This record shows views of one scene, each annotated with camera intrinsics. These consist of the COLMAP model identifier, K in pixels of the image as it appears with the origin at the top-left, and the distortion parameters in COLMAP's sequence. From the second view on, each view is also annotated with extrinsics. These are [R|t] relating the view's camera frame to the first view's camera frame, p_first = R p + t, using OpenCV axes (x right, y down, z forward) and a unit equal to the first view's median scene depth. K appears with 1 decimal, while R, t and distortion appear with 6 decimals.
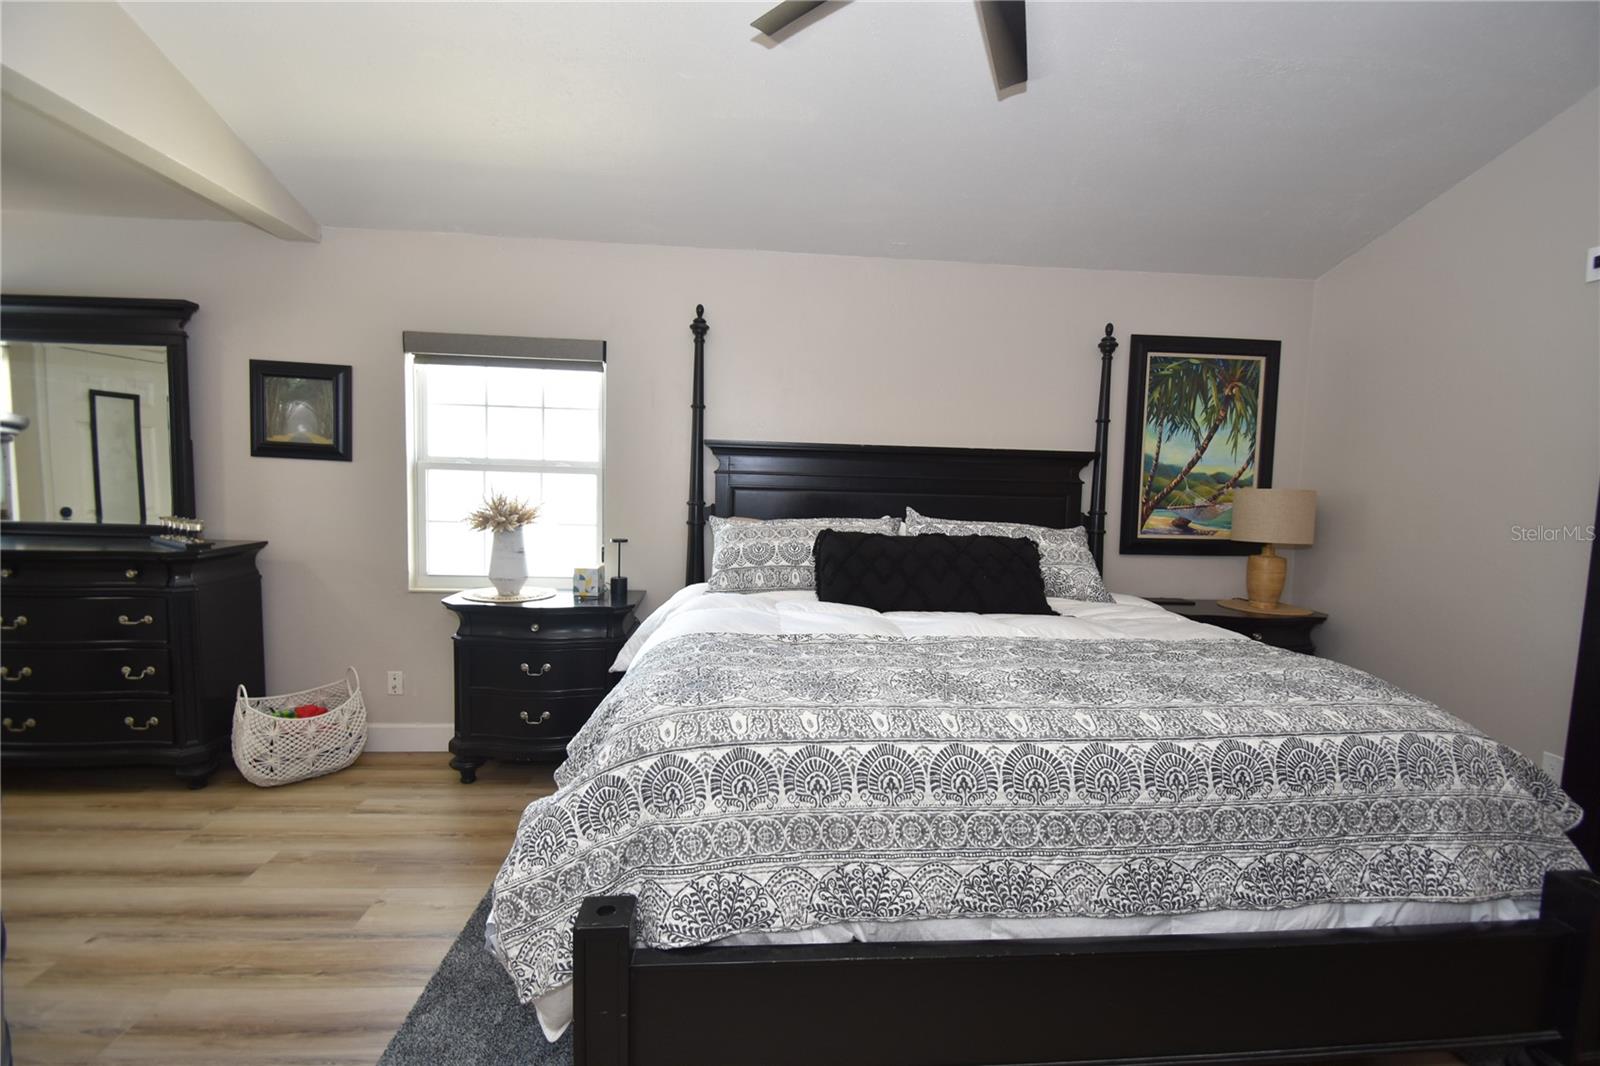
lens RADIAL K [[700.1, 0, 797.0], [0, 700.1, 533.7], [0, 0, 1]] dist [0.006195, -0.011455]
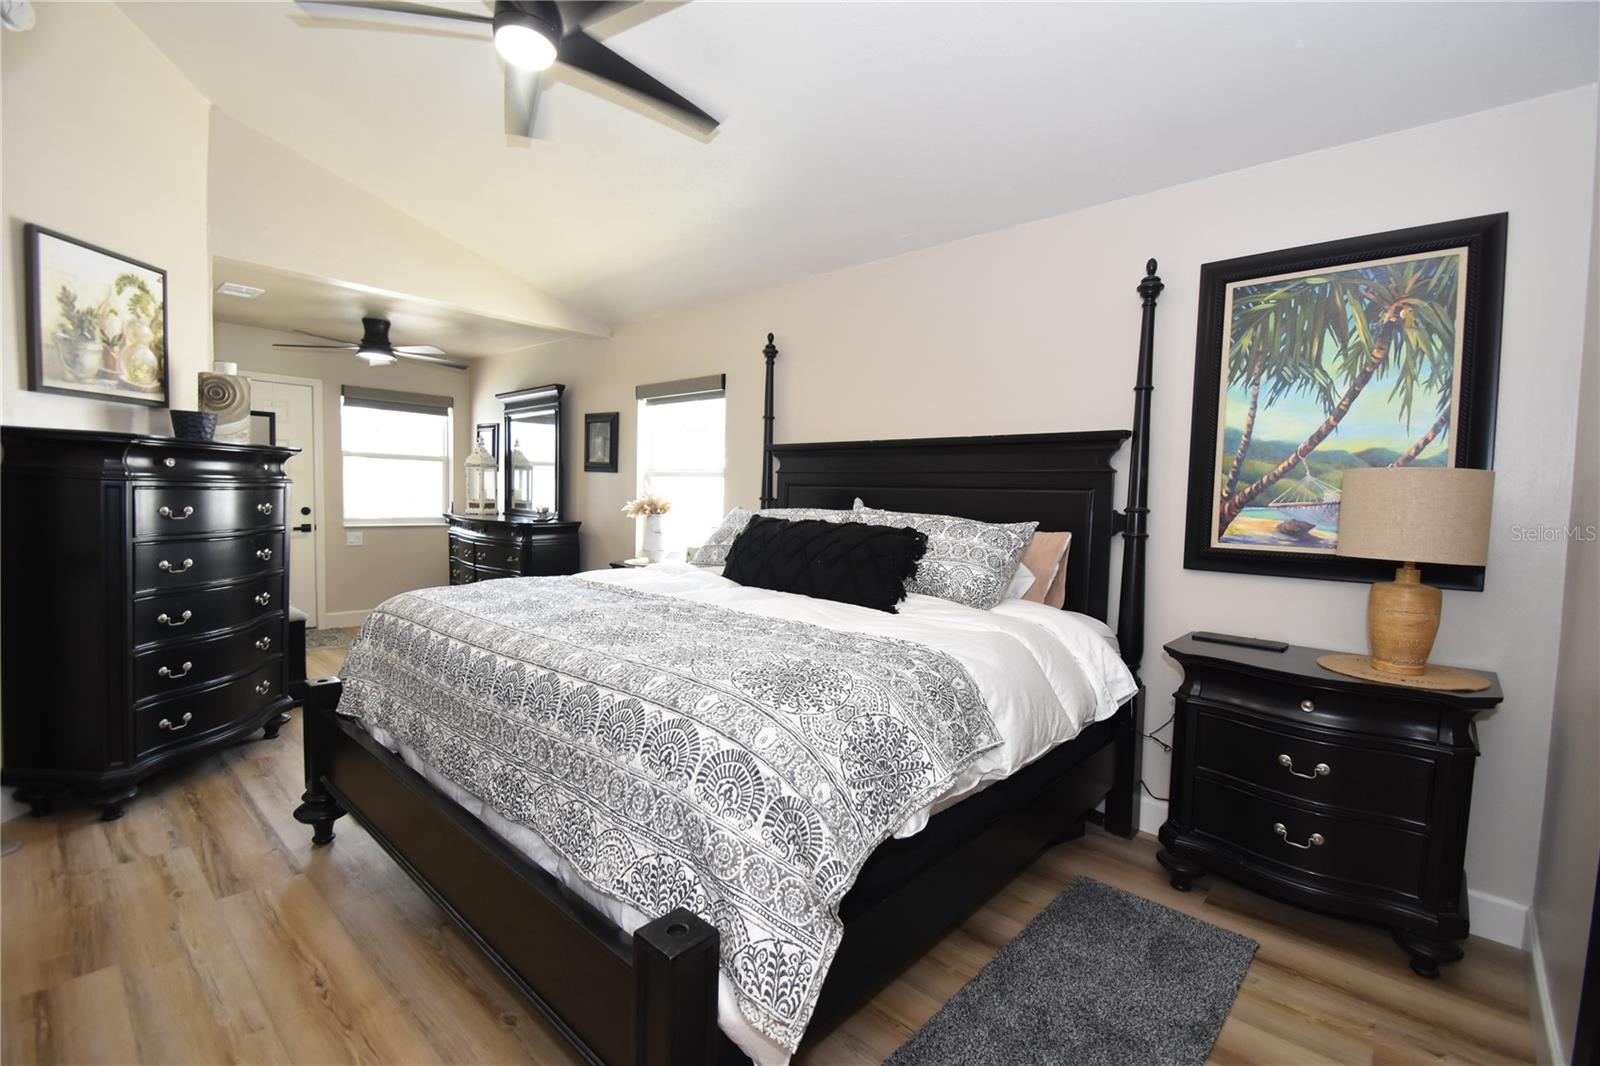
lens RADIAL K [[700.1, 0, 793.1], [0, 700.1, 532.2], [0, 0, 1]] dist [0.006195, -0.011455]
pose [[0.683735, 0.029555, -0.729131, 0.715073], [-0.060491, 0.998036, -0.016270, 0.027985], [0.727218, 0.055231, 0.684181, 0.211289]]
